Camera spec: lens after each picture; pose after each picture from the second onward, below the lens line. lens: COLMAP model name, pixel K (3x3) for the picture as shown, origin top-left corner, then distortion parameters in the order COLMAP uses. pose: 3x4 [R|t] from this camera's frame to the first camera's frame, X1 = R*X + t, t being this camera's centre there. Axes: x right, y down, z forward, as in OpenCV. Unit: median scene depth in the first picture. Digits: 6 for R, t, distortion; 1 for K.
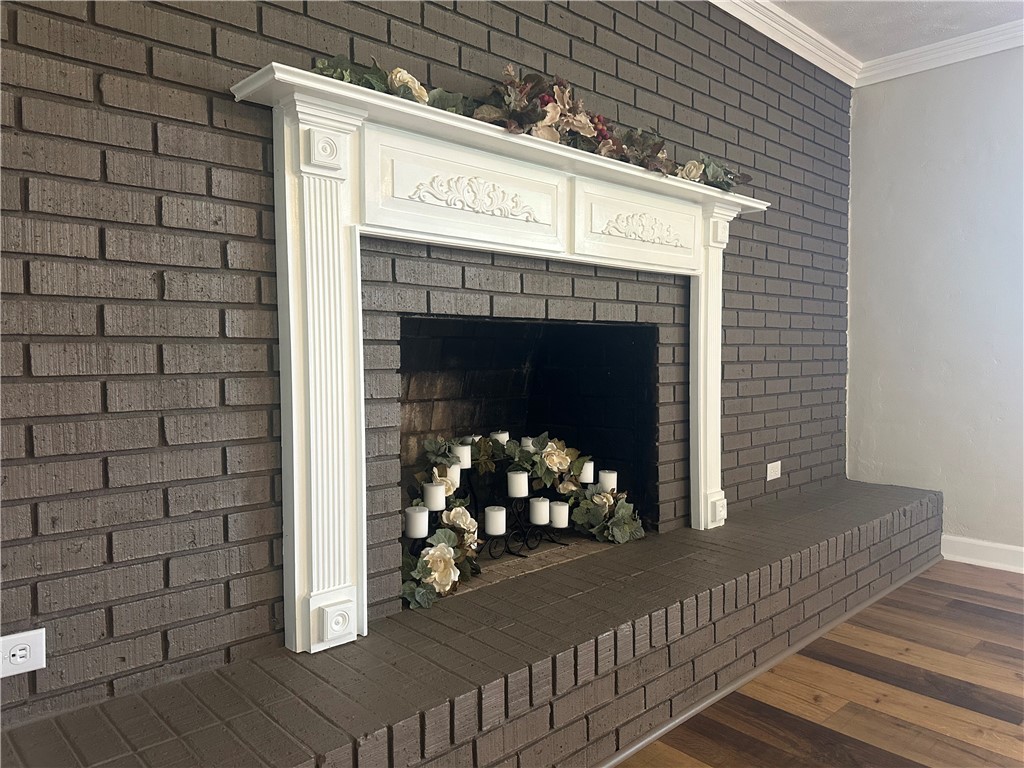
lens RADIAL K [[716.9, 0, 504.2], [0, 716.9, 384.7], [0, 0, 1]] dist [0.037571, -0.044854]
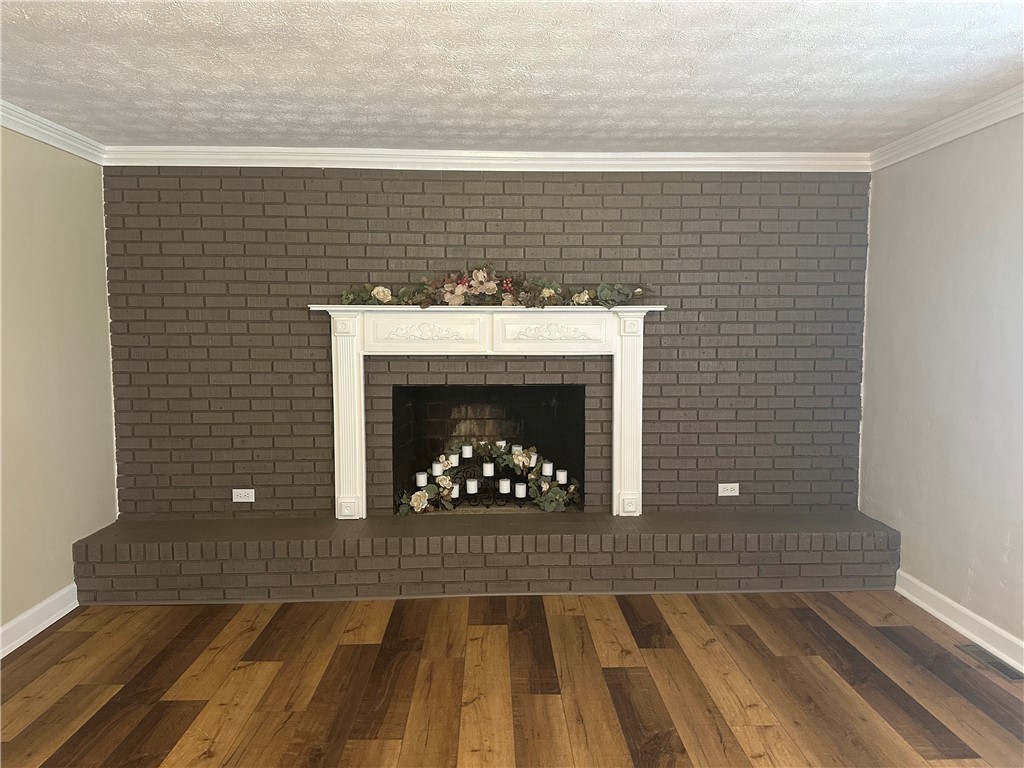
lens RADIAL K [[716.9, 0, 514.6], [0, 716.9, 383.7], [0, 0, 1]] dist [0.037571, -0.044854]
pose [[0.759436, 0.053796, -0.648354, 1.269374], [-0.032087, 0.998460, 0.045261, -0.171092], [0.649790, -0.013569, 0.759992, -0.375307]]
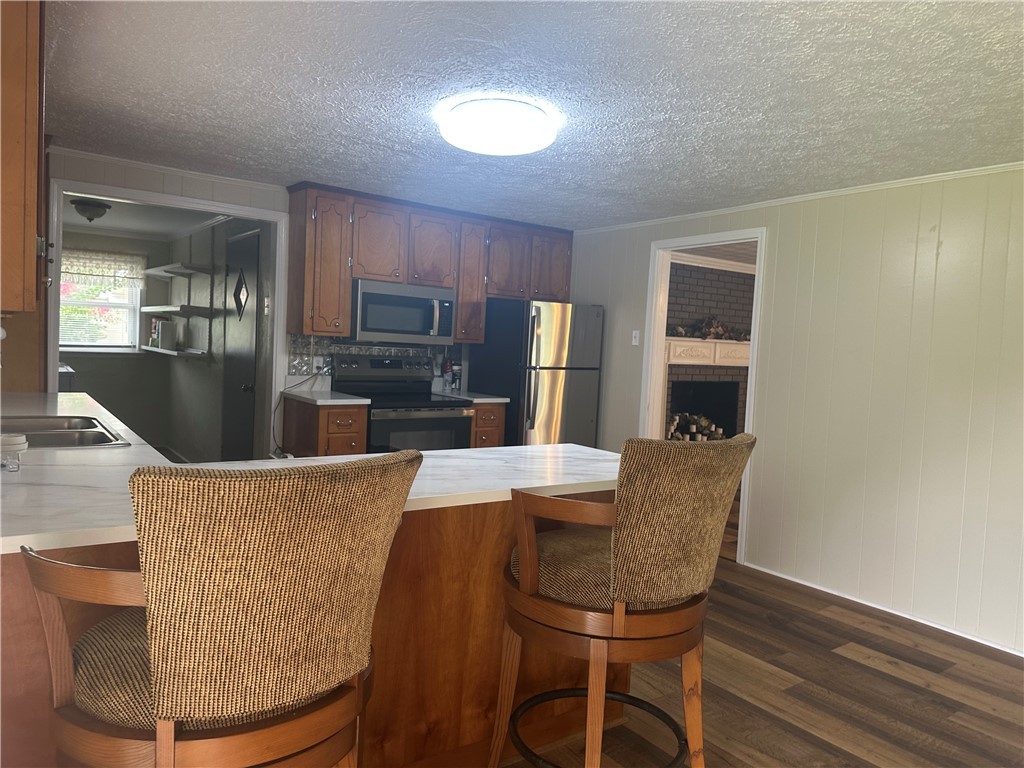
lens RADIAL K [[716.9, 0, 528.3], [0, 716.9, 370.6], [0, 0, 1]] dist [0.037571, -0.044854]
pose [[0.993740, 0.059415, -0.094605, -0.444606], [-0.059495, 0.998227, 0.001980, -0.092948], [0.094555, 0.003661, 0.995513, -2.424547]]
